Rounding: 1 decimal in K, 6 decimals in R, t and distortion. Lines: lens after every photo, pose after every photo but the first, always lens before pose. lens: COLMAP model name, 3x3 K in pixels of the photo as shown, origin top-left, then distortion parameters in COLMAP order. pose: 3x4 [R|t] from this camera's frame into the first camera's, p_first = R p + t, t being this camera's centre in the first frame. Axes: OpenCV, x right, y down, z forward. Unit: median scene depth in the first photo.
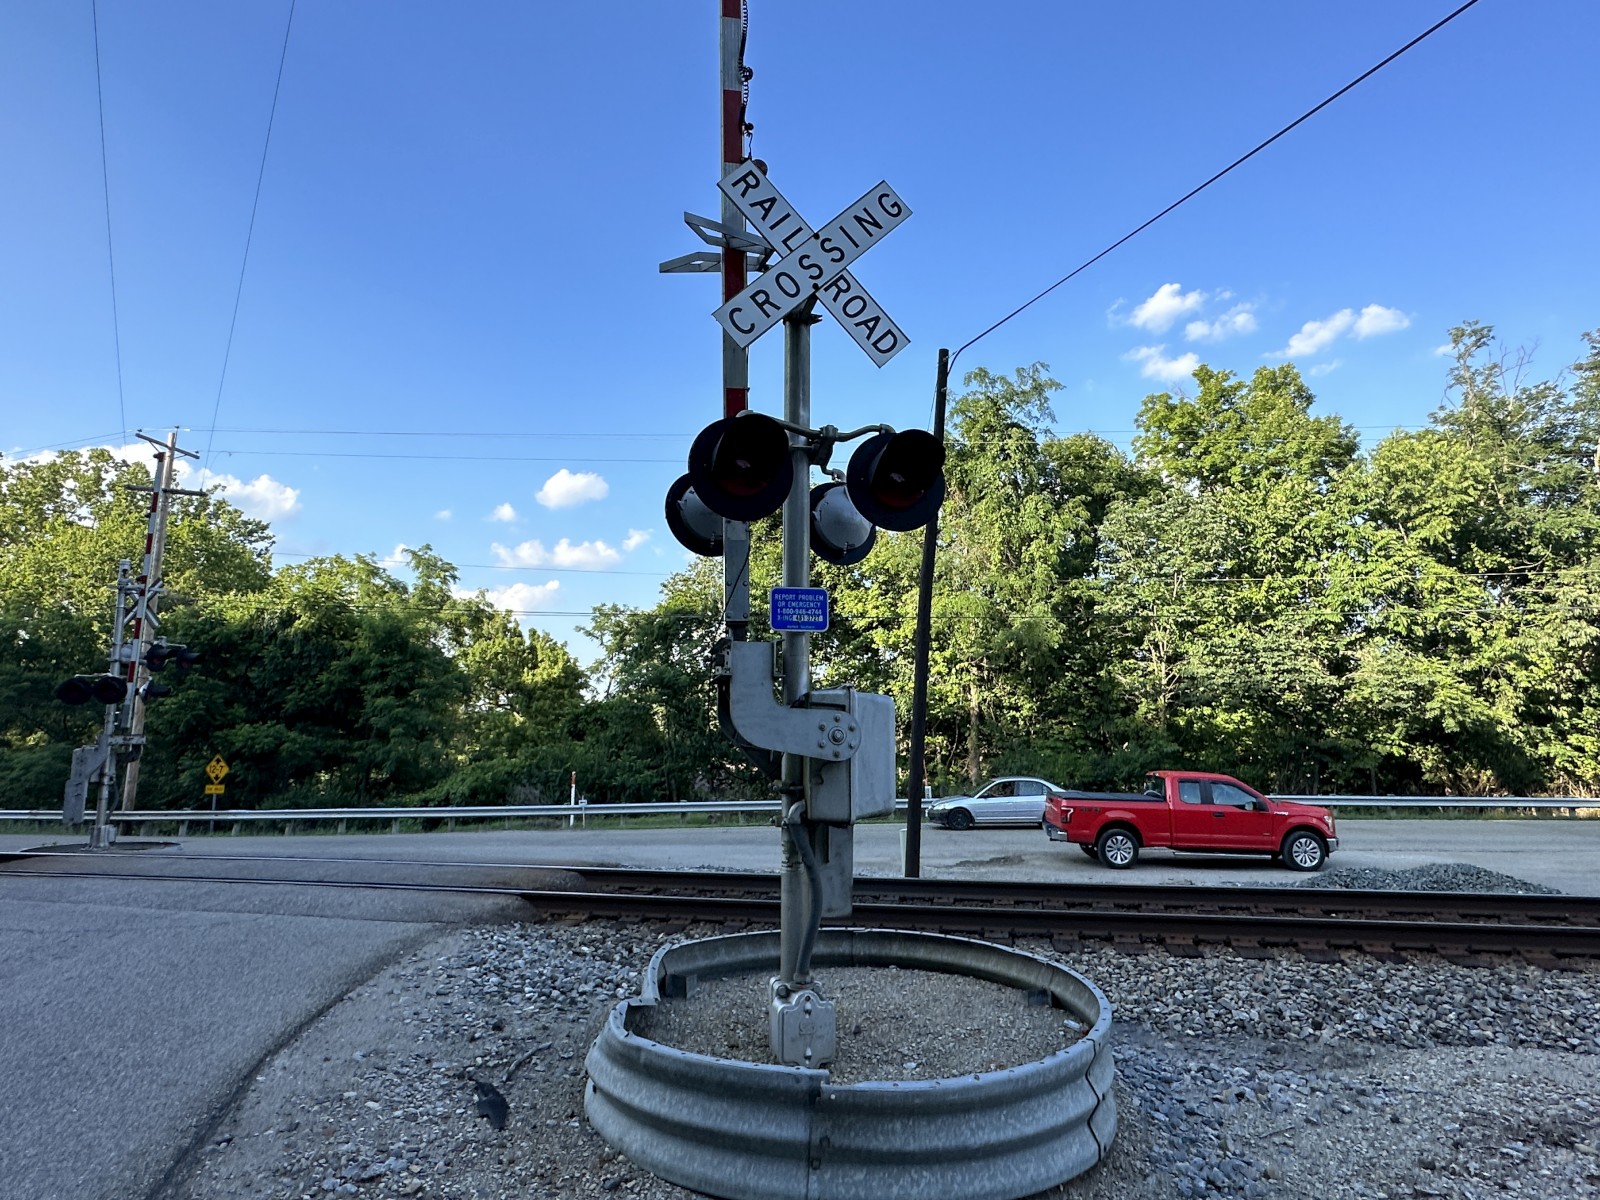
lens RADIAL K [[909.7, 0, 801.3], [0, 909.7, 595.4], [0, 0, 1]] dist [0.000814, 0.001434]
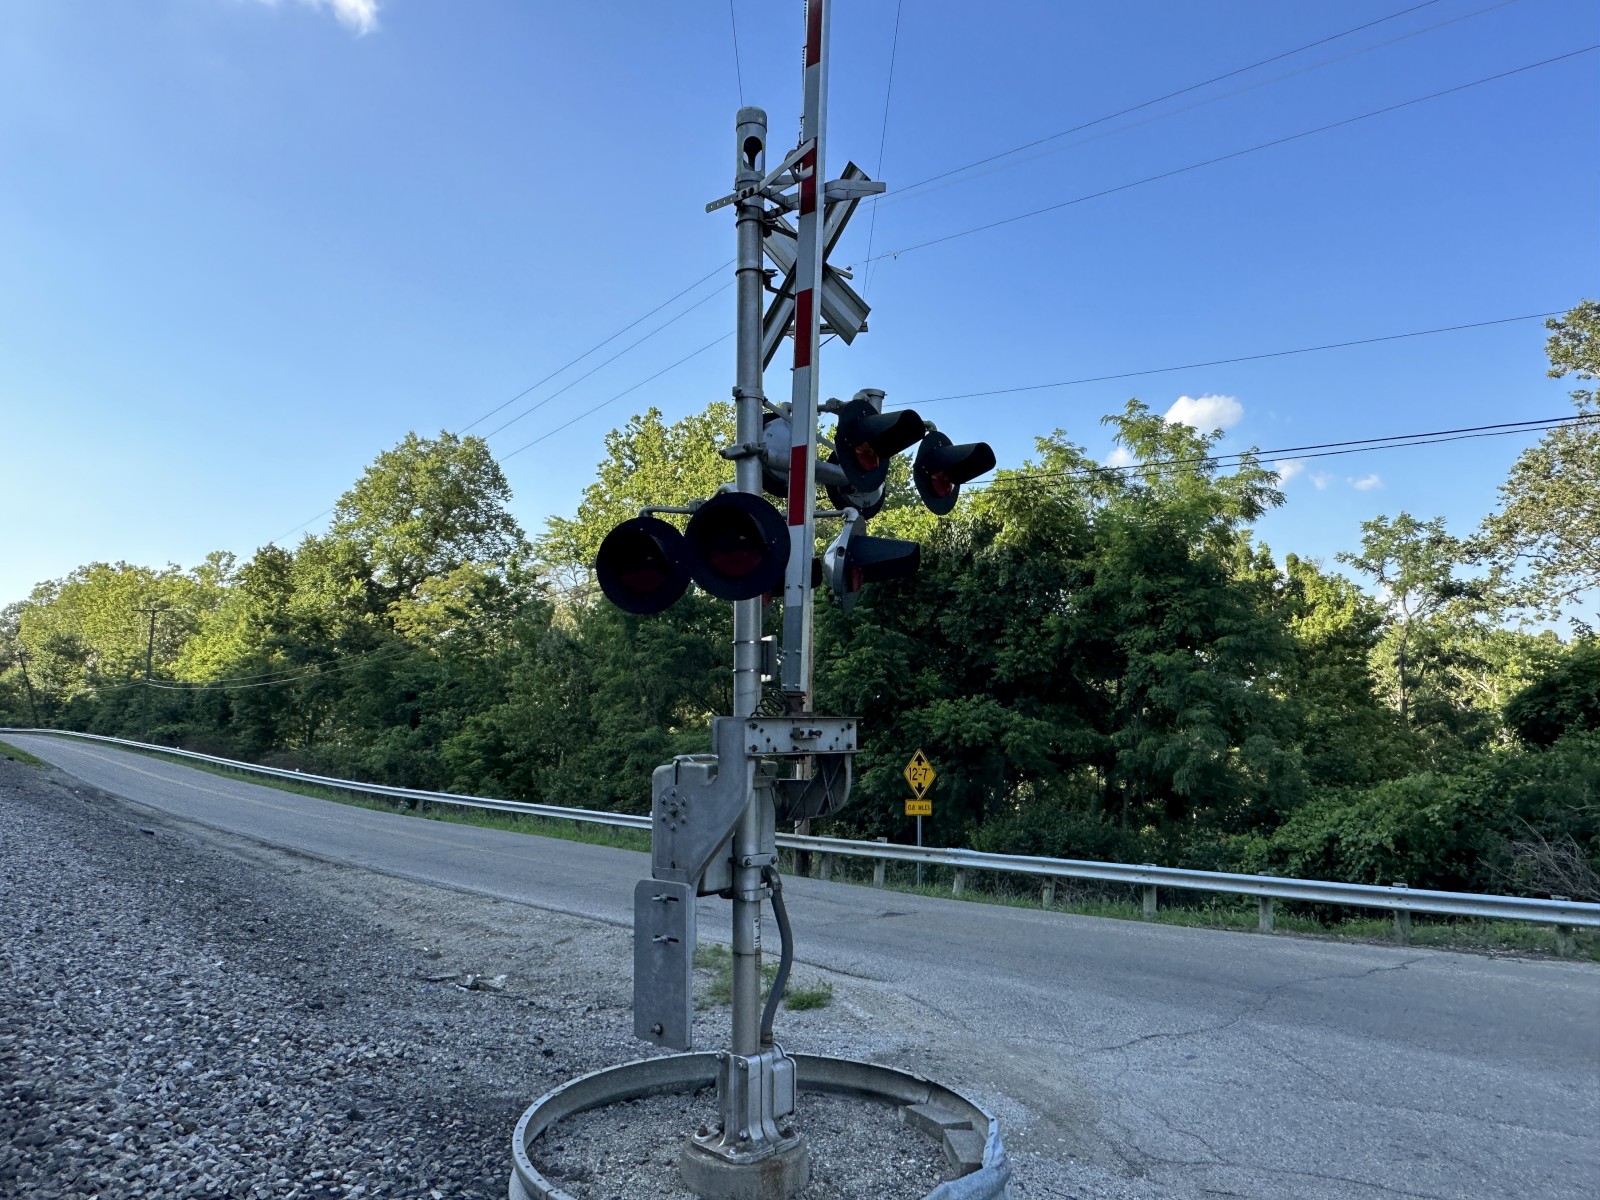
lens RADIAL K [[1074.8, 0, 813.7], [0, 1074.8, 603.6], [0, 0, 1]] dist [-0.005948, 0.000593]
pose [[0.820035, -0.048380, -0.570265, -0.257755], [0.074313, 0.996986, 0.022279, 0.052222], [0.567468, -0.060648, 0.821159, 0.344912]]
